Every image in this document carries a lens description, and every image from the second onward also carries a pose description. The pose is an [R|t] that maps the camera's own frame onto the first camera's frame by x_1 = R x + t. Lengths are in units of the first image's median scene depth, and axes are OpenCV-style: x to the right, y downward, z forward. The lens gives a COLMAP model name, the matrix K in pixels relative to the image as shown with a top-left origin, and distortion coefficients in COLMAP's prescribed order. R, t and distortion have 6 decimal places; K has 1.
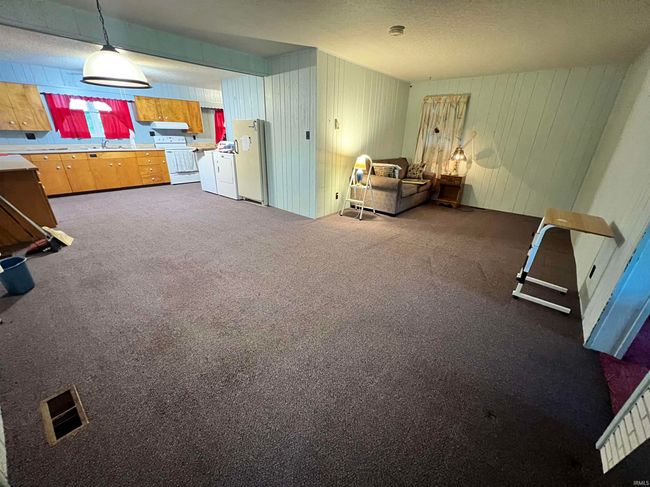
lens RADIAL K [[259.7, 0, 325.9], [0, 259.7, 241.1], [0, 0, 1]] dist [-0.002882, 0.000501]
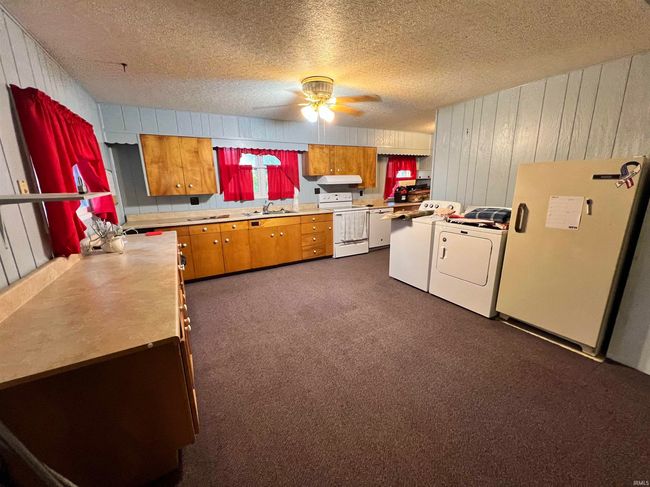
lens RADIAL K [[259.7, 0, 324.3], [0, 259.7, 243.0], [0, 0, 1]] dist [-0.002882, 0.000501]
pose [[0.932449, 0.043944, -0.358620, -0.419074], [-0.100078, 0.985152, -0.139496, -0.180799], [0.347166, 0.165963, 0.923002, 0.372676]]
